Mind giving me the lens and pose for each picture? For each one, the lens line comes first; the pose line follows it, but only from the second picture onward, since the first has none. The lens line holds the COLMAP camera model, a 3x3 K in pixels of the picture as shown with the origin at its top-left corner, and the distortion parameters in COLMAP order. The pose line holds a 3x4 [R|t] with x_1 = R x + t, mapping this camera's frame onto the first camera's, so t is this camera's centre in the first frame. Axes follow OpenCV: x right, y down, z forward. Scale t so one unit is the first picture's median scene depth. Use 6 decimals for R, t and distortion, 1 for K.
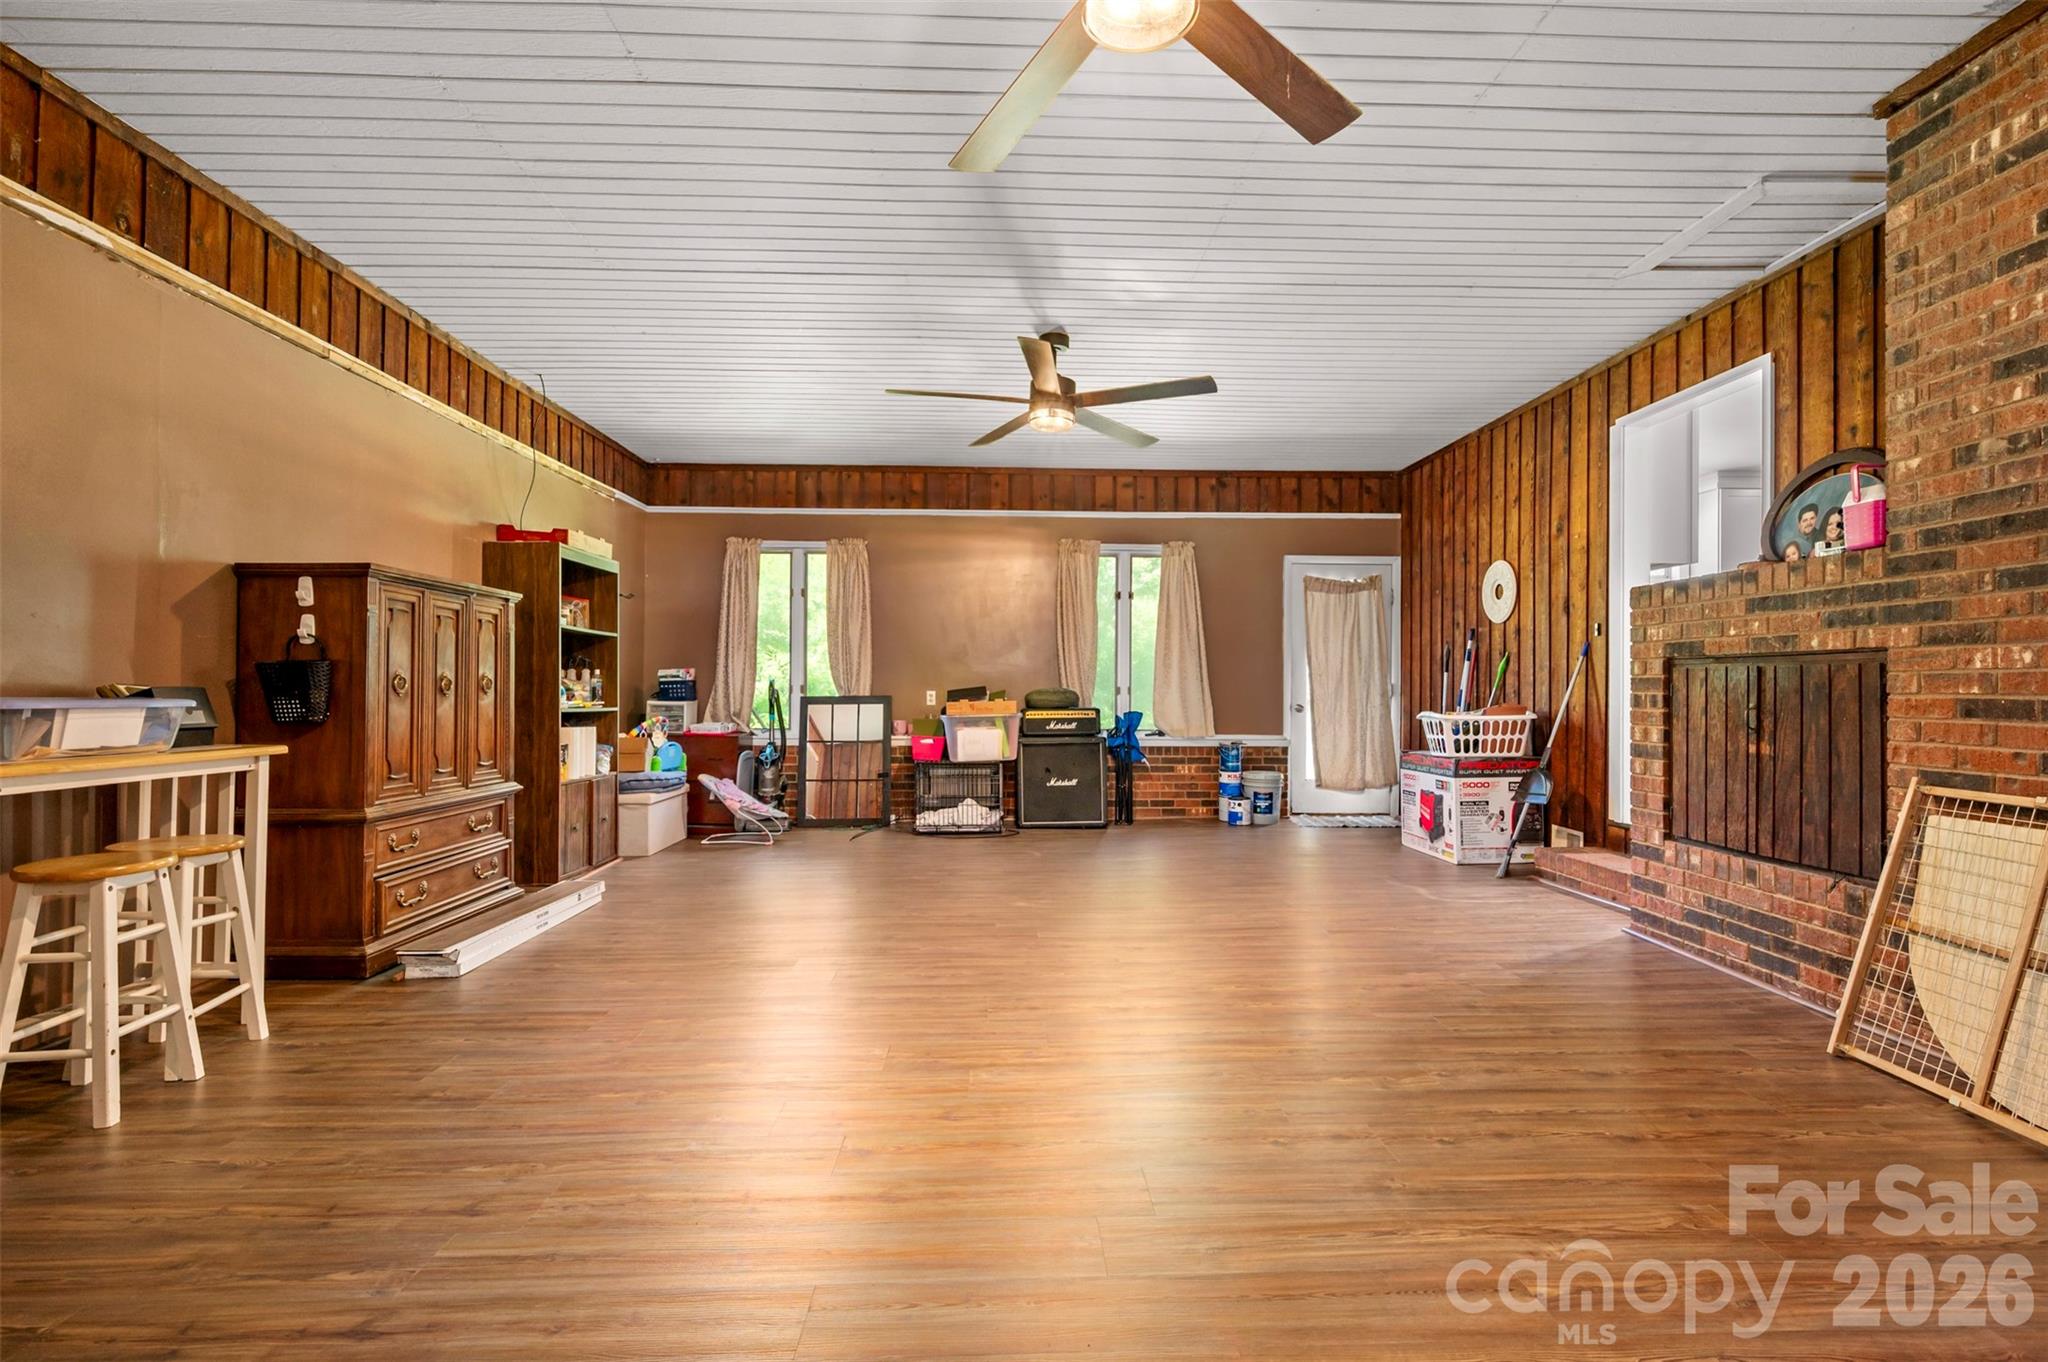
lens RADIAL K [[936.4, 0, 1032.6], [0, 936.4, 684.2], [0, 0, 1]] dist [-0.002751, -0.000228]
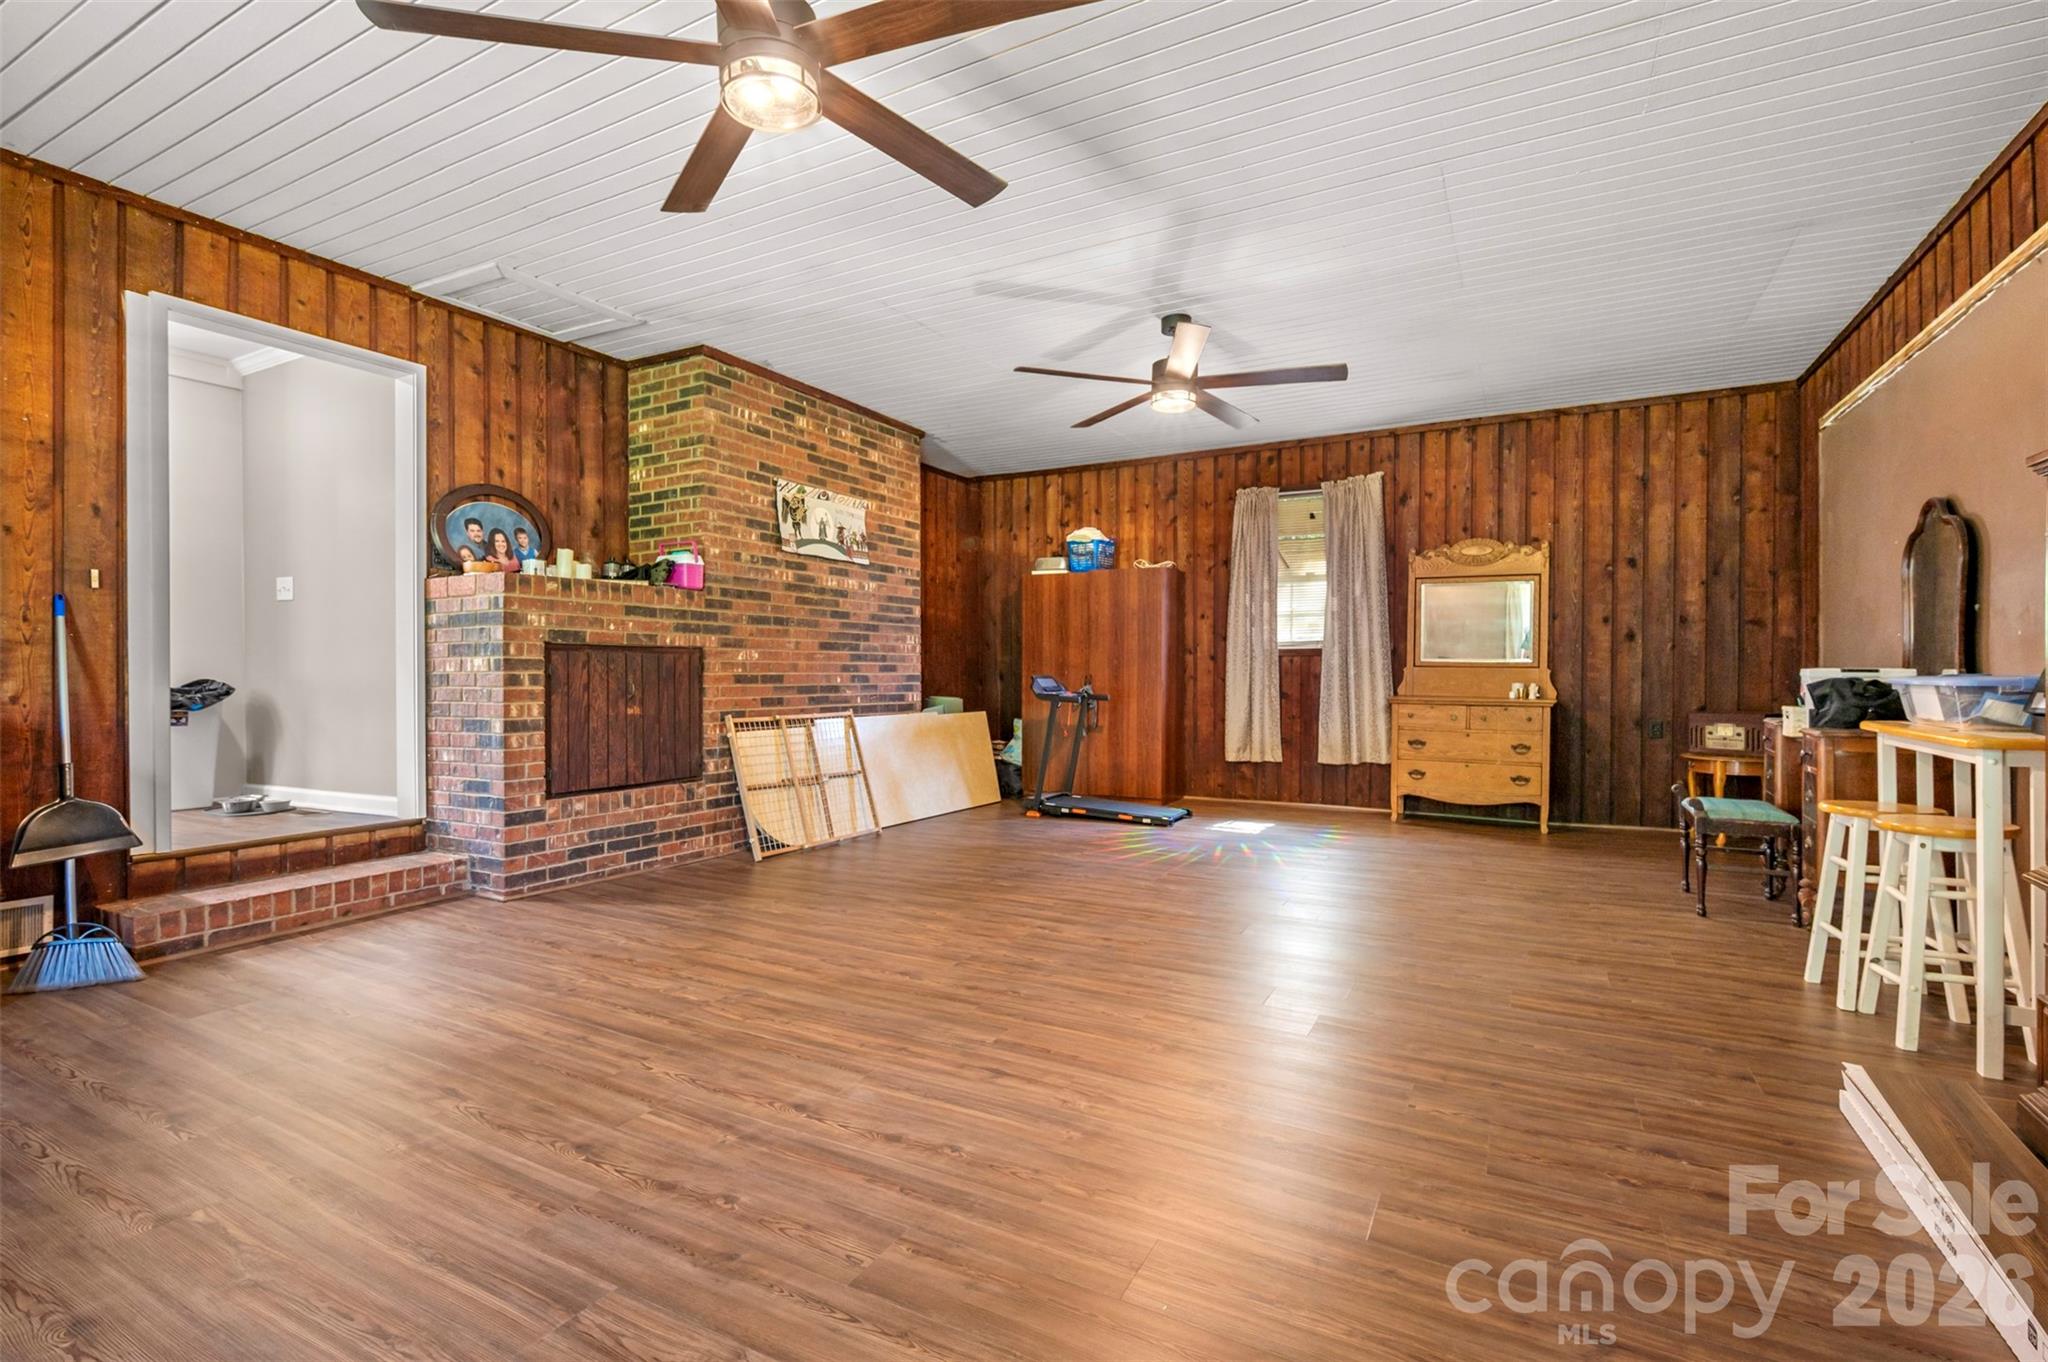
lens RADIAL K [[936.4, 0, 1030.1], [0, 936.4, 678.0], [0, 0, 1]] dist [-0.002751, -0.000228]
pose [[-0.863250, -0.002999, 0.504767, -0.532757], [-0.002980, 0.999995, 0.000845, 0.017482], [-0.504767, -0.000774, -0.863255, 2.159837]]
